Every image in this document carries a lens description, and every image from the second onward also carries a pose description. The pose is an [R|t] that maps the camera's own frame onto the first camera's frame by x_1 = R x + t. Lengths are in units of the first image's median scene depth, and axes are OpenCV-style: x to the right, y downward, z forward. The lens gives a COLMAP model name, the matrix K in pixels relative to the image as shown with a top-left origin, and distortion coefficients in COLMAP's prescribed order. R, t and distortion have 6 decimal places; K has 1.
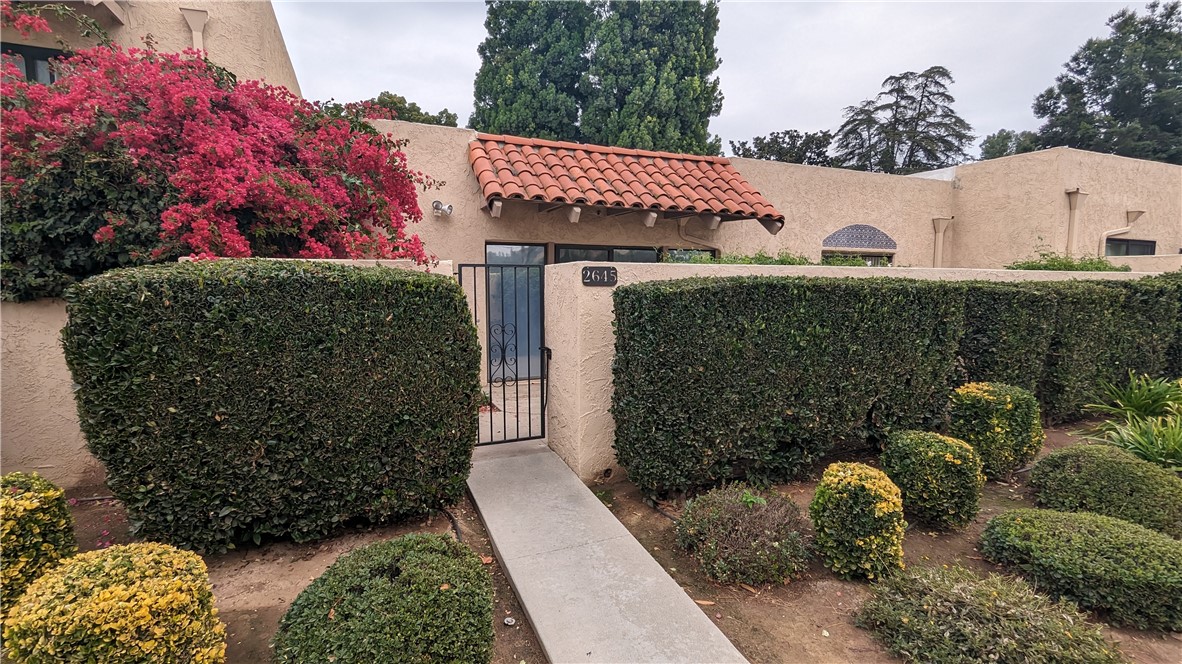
lens RADIAL K [[558.9, 0, 591.8], [0, 558.9, 342.5], [0, 0, 1]] dist [-0.004016, 0.001486]
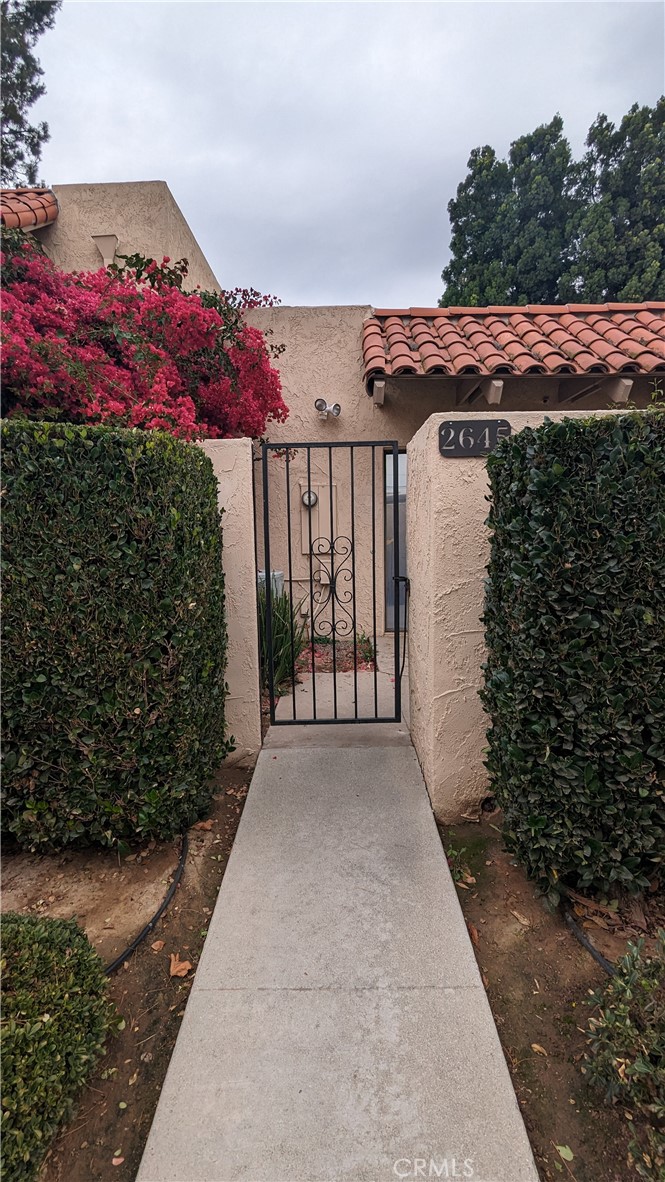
lens RADIAL K [[558.9, 0, 333.7], [0, 558.9, 593.2], [0, 0, 1]] dist [-0.004016, 0.001486]
pose [[0.913964, 0.023602, -0.405108, 0.100573], [-0.024642, 0.999693, 0.002647, 0.028154], [0.405046, 0.007564, 0.914265, 0.414356]]
